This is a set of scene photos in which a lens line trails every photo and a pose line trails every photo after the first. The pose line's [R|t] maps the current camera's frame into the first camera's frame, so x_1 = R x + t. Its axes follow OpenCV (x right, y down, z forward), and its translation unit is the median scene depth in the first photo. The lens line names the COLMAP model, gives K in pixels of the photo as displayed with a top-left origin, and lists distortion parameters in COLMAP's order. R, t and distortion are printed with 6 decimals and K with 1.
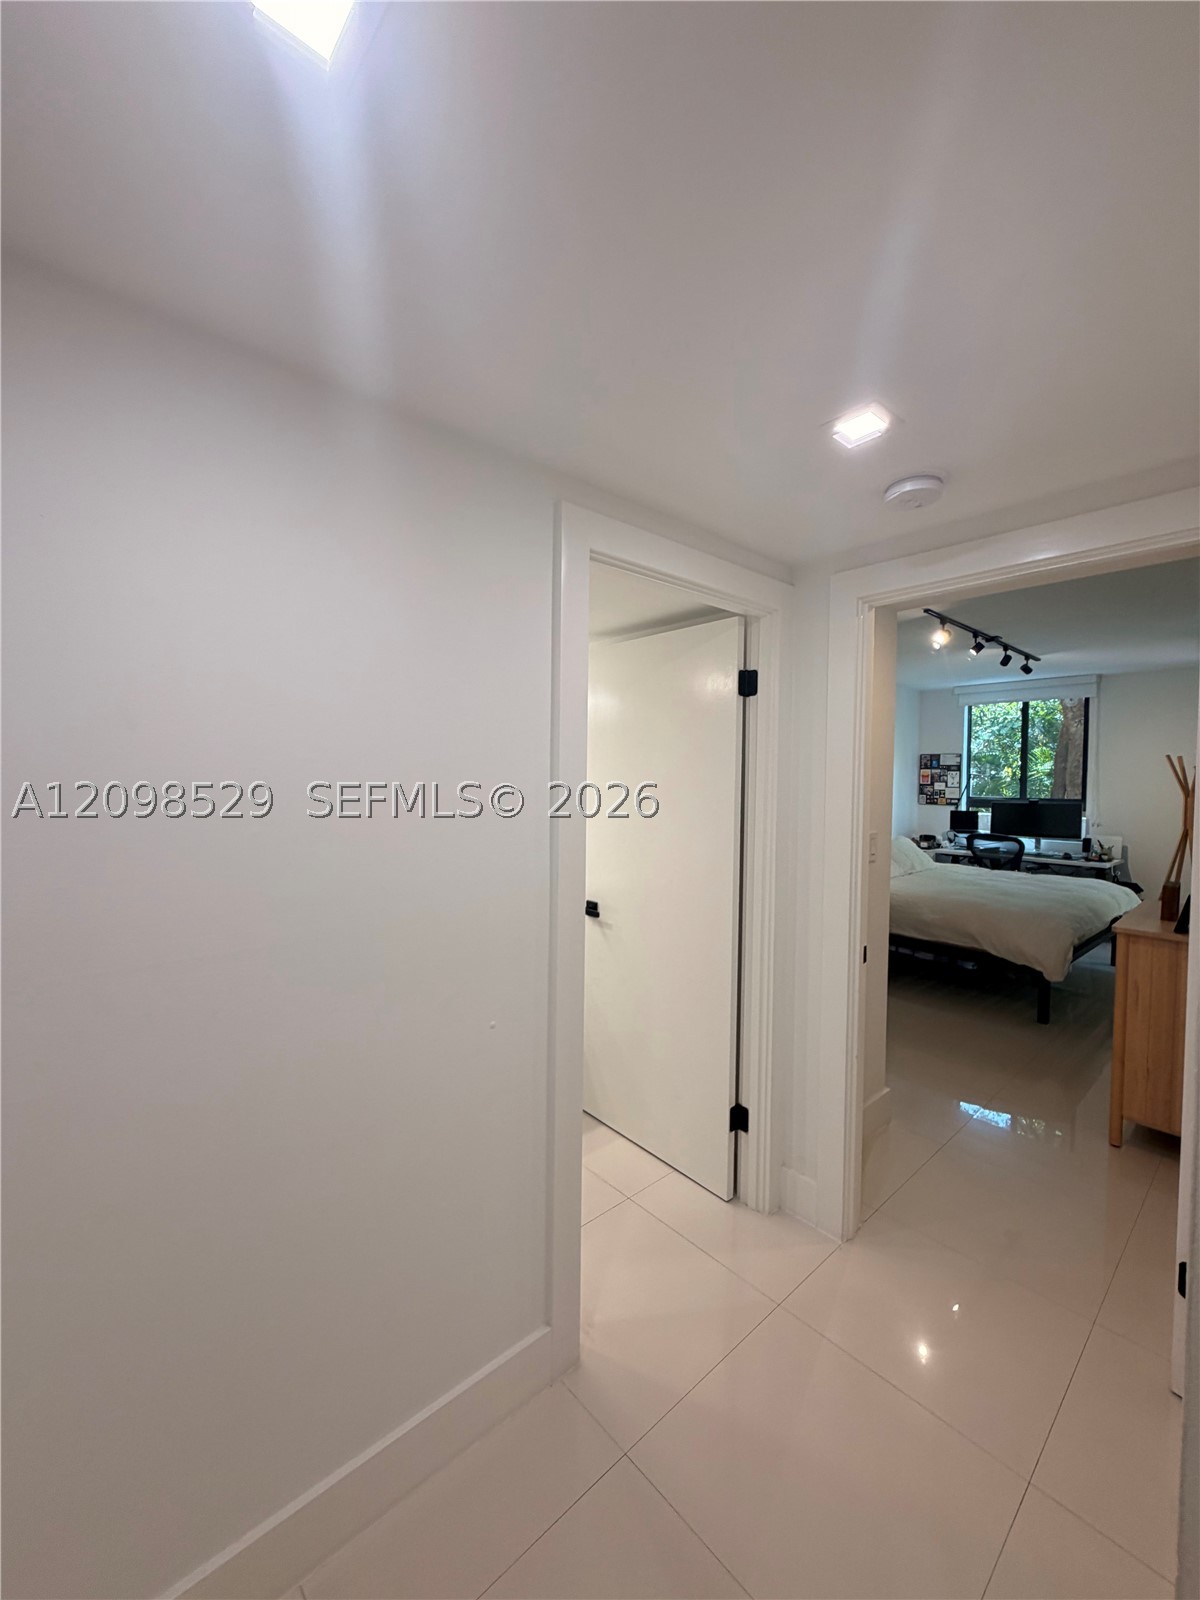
lens RADIAL K [[637.5, 0, 598.7], [0, 637.5, 797.7], [0, 0, 1]] dist [-0.000944, 0.000457]
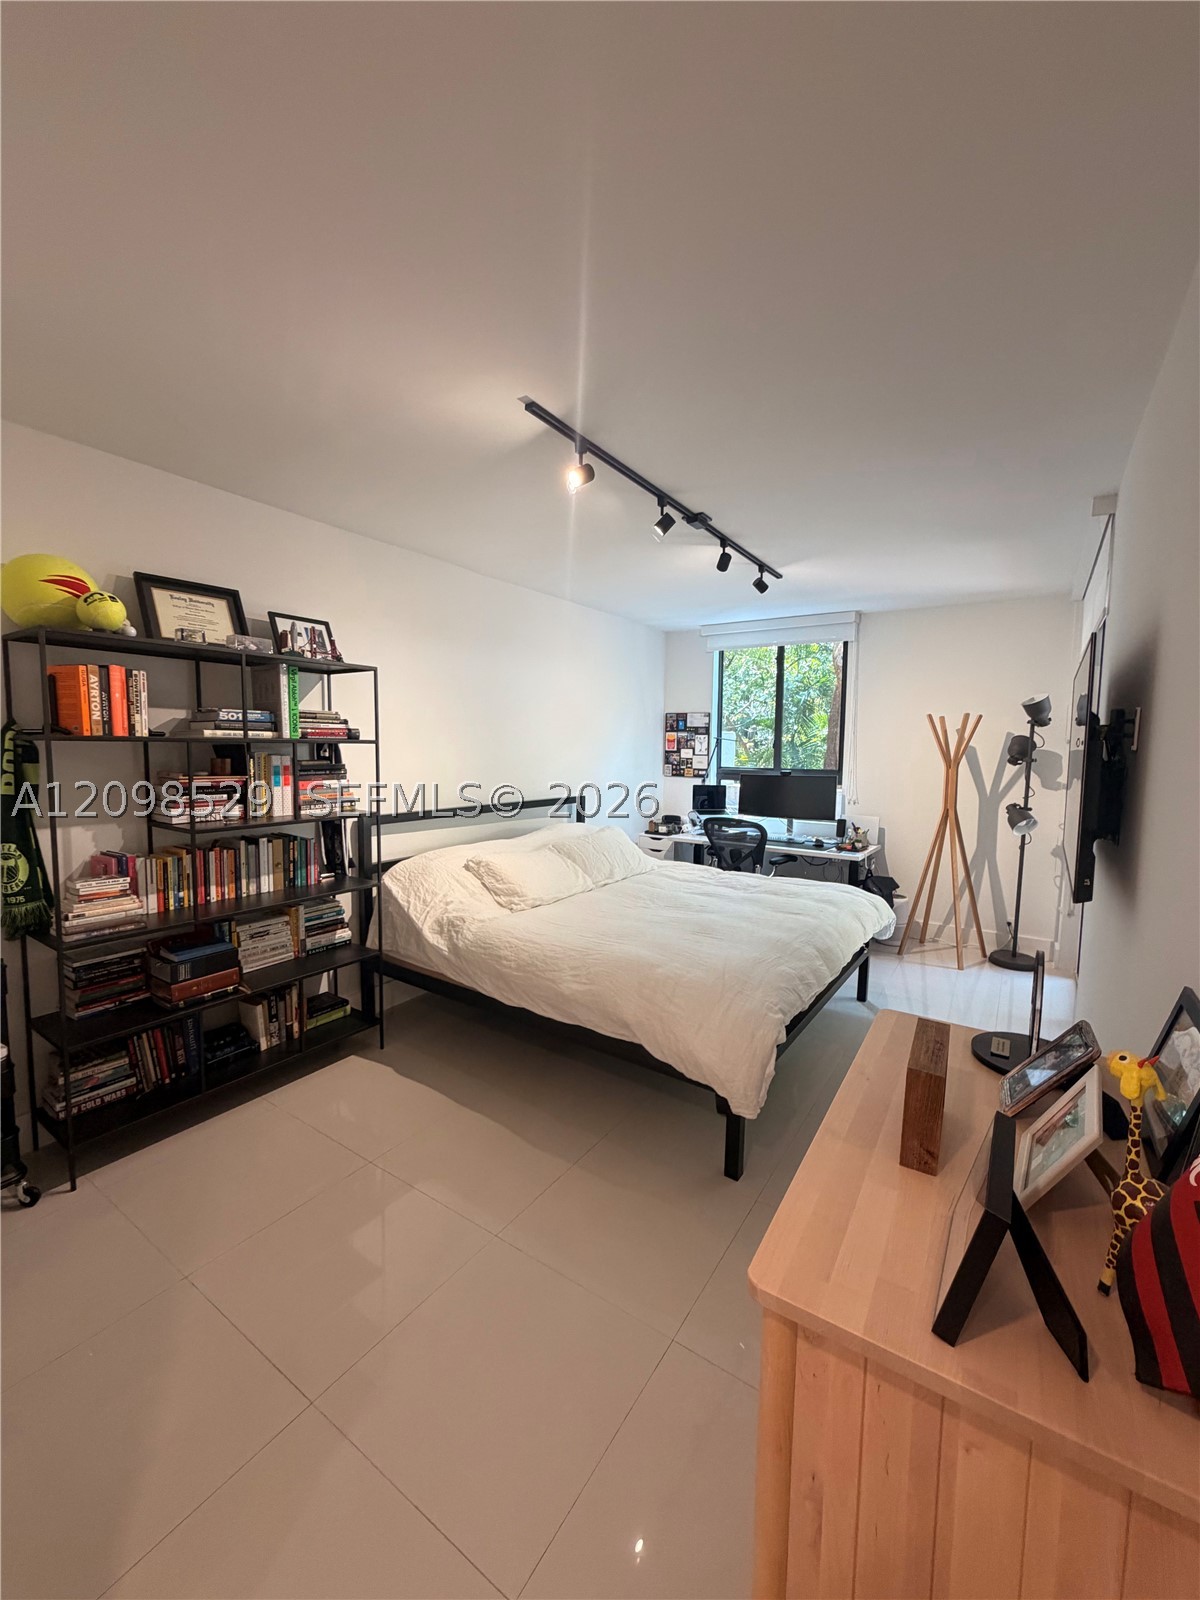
lens RADIAL K [[637.5, 0, 597.2], [0, 637.5, 797.0], [0, 0, 1]] dist [-0.000944, 0.000457]
pose [[0.968842, -0.018140, 0.247013, 0.267292], [0.004831, 0.998509, 0.054379, -0.008971], [-0.247631, -0.051492, 0.967485, 0.298959]]
